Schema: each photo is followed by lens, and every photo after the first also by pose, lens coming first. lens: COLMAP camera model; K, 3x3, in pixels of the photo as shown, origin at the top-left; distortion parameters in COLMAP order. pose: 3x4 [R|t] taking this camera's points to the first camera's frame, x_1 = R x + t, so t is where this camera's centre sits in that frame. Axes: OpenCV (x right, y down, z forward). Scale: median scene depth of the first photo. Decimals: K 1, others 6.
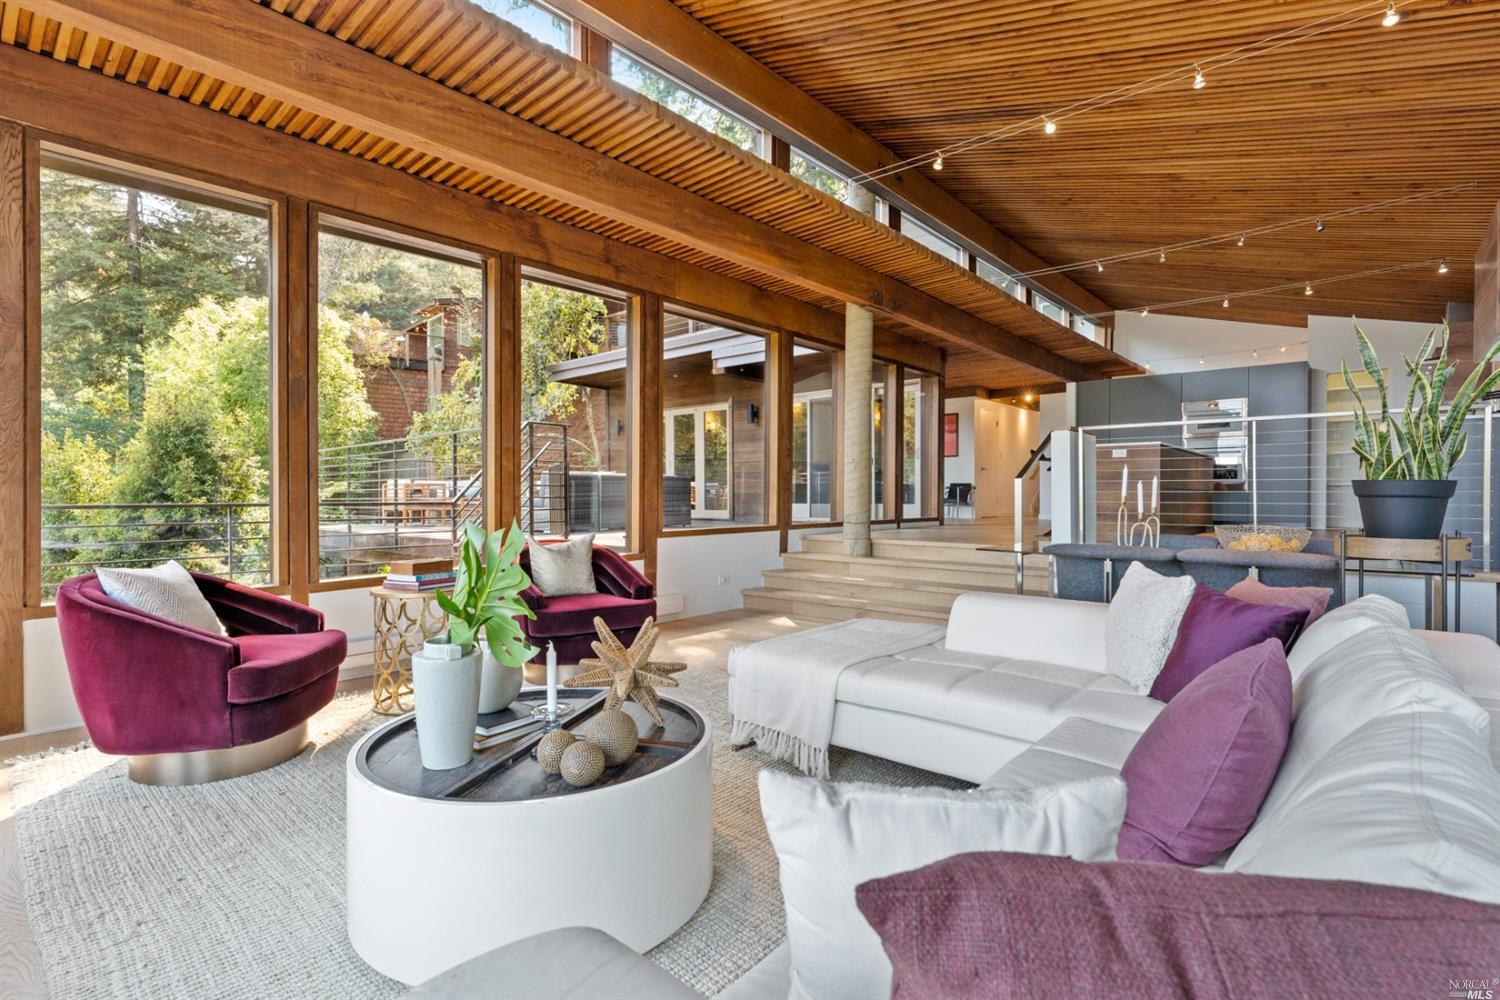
lens RADIAL K [[716.4, 0, 746.4], [0, 716.4, 497.9], [0, 0, 1]] dist [-0.001809, -0.001255]
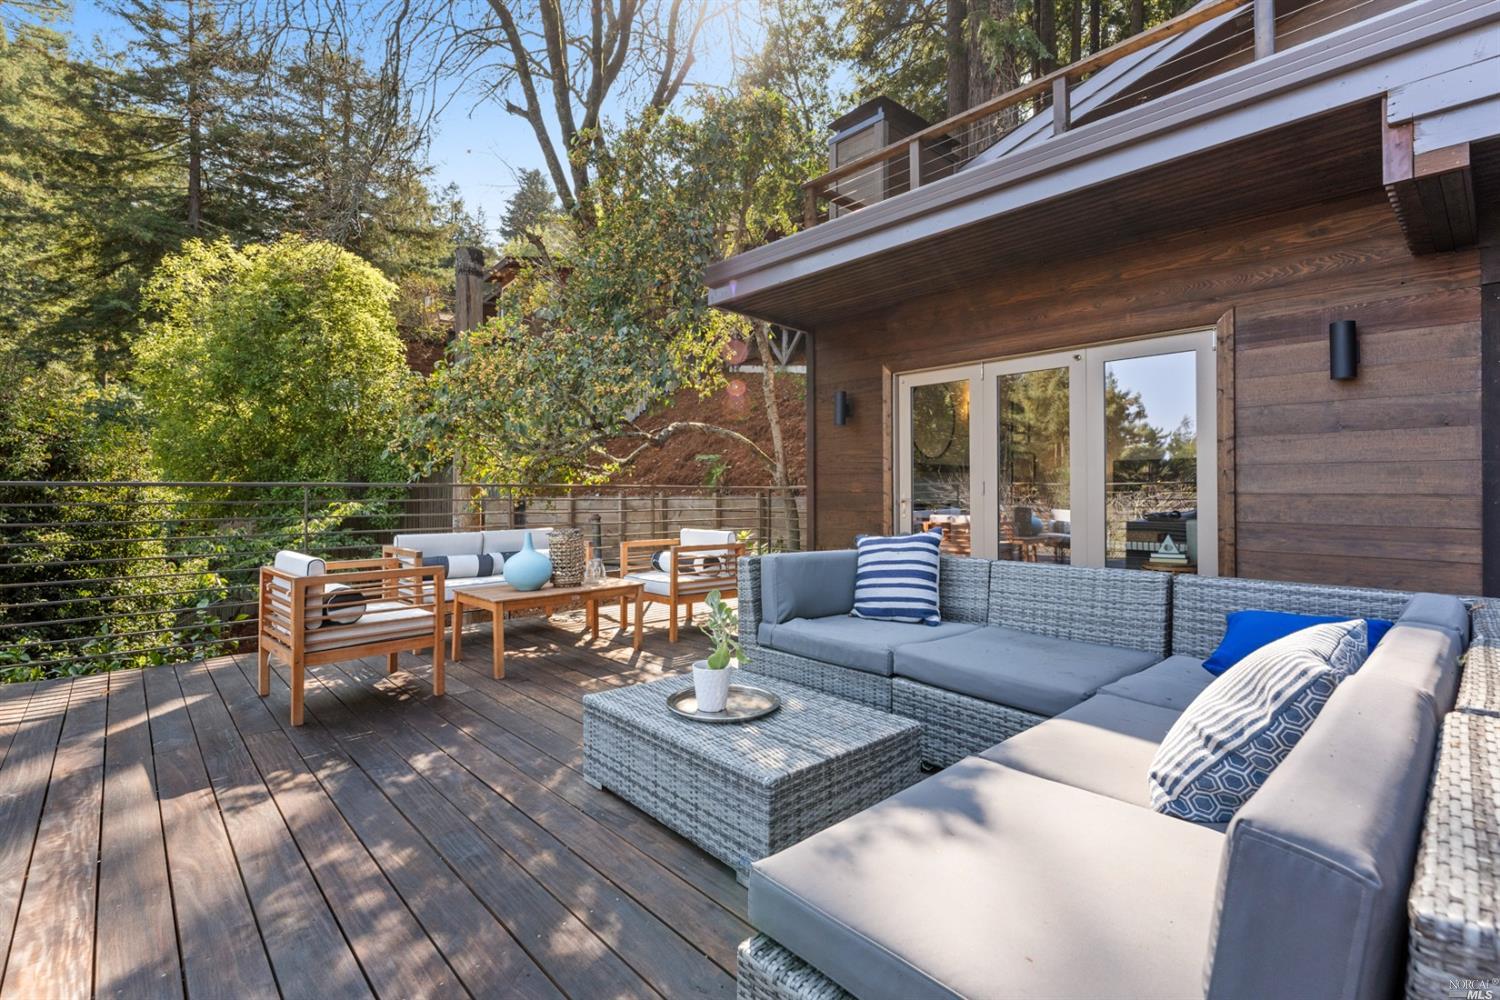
lens RADIAL K [[688.3, 0, 752.1], [0, 688.3, 488.2], [0, 0, 1]] dist [-0.004164, -0.000017]
pose [[0.995717, 0.002349, -0.092427, -0.149883], [-0.002986, 0.999973, -0.006757, -0.032212], [0.092409, 0.007004, 0.995696, 0.418386]]
